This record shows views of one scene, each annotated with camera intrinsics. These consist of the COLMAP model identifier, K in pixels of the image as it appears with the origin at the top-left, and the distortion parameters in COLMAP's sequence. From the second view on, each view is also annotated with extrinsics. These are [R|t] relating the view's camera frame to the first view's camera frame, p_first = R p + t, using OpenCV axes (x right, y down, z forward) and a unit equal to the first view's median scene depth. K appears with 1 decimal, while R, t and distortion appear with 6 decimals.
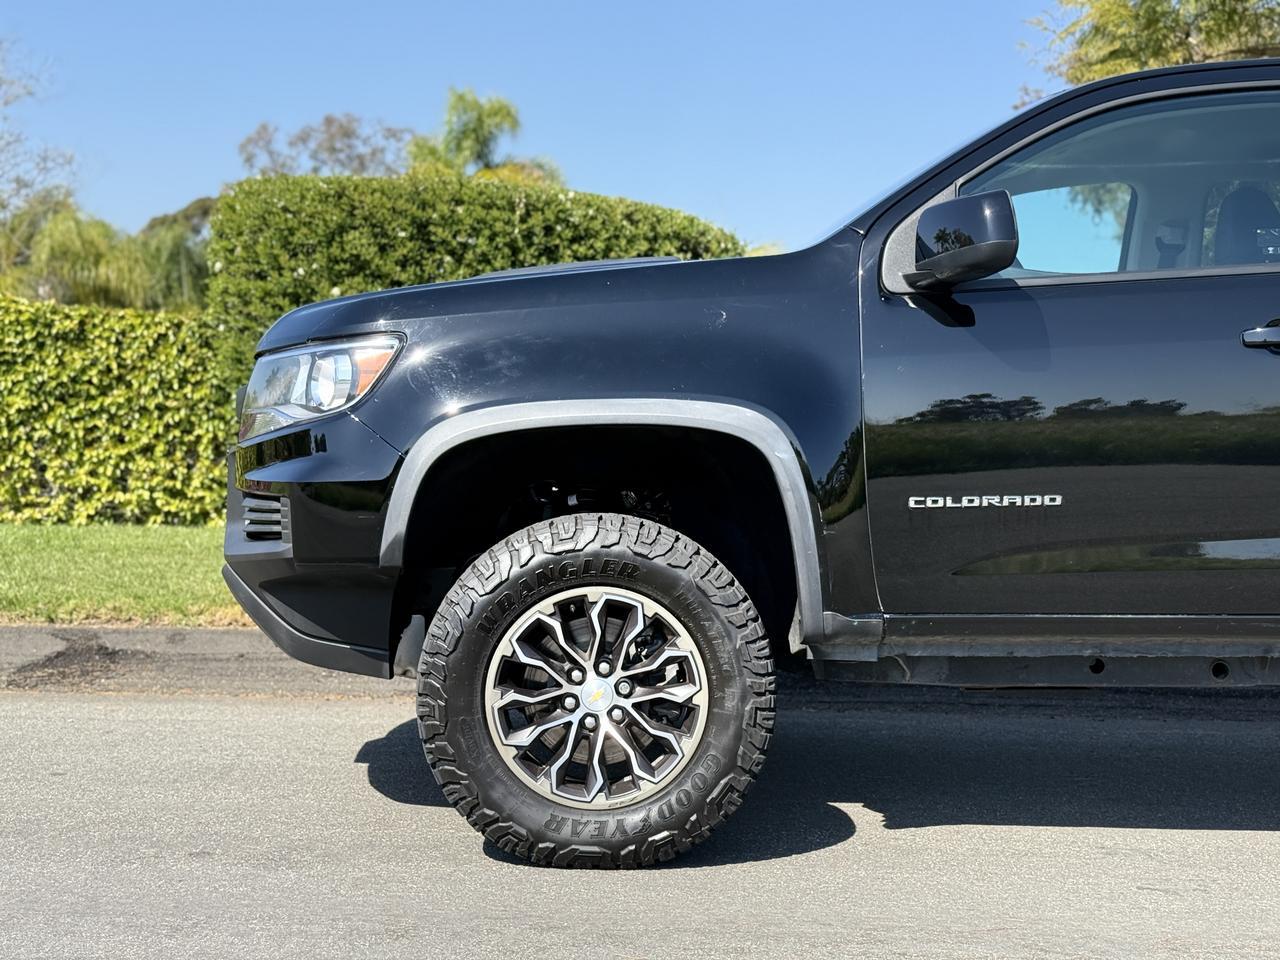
lens RADIAL K [[1865.8, 0, 644.0], [0, 1865.8, 486.0], [0, 0, 1]] dist [0.132373, 0.000000]
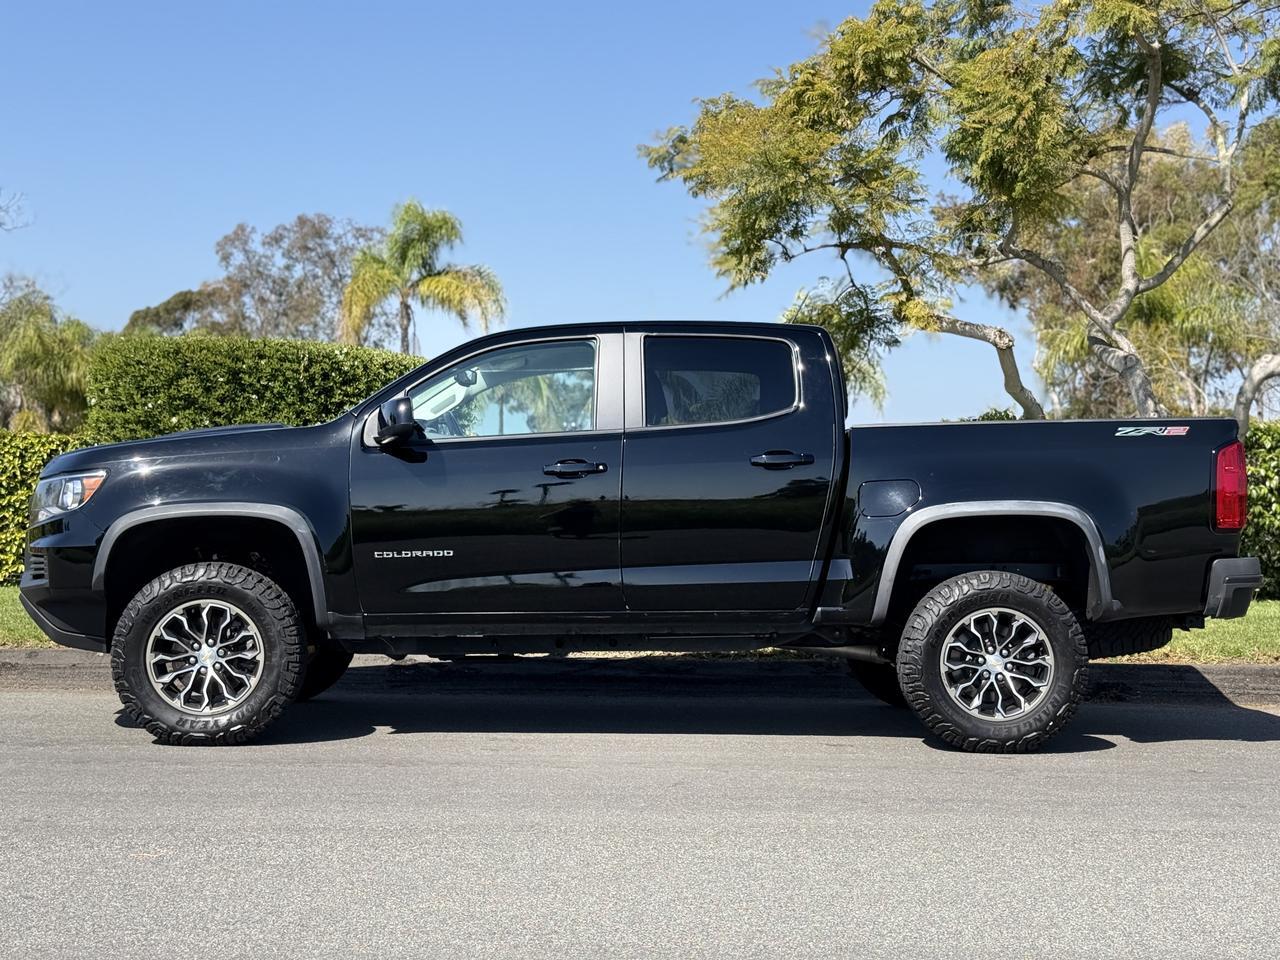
lens RADIAL K [[1865.8, 0, 648.3], [0, 1865.8, 478.2], [0, 0, 1]] dist [0.132373, 0.000000]
pose [[0.999957, -0.005920, 0.007128, 0.183088], [0.006260, 0.998792, -0.048731, 0.011364], [-0.006831, 0.048774, 0.998786, -0.416530]]
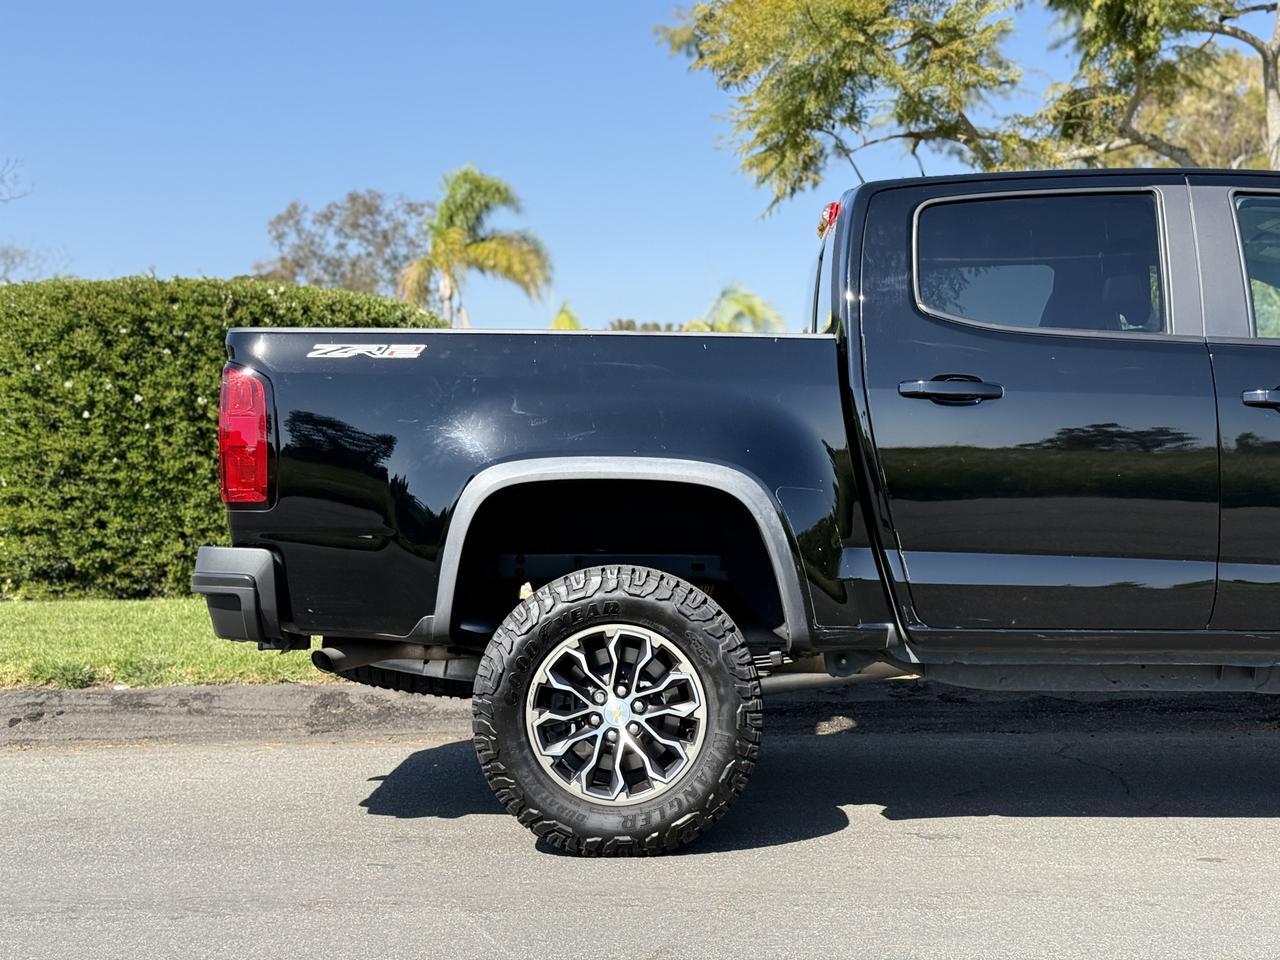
lens RADIAL K [[1865.8, 0, 632.0], [0, 1865.8, 480.6], [0, 0, 1]] dist [0.132373, 0.000000]
pose [[0.998465, -0.037676, -0.040610, 0.214275], [0.036285, 0.998747, -0.034458, 0.004015], [0.041857, 0.032932, 0.998581, -0.102303]]
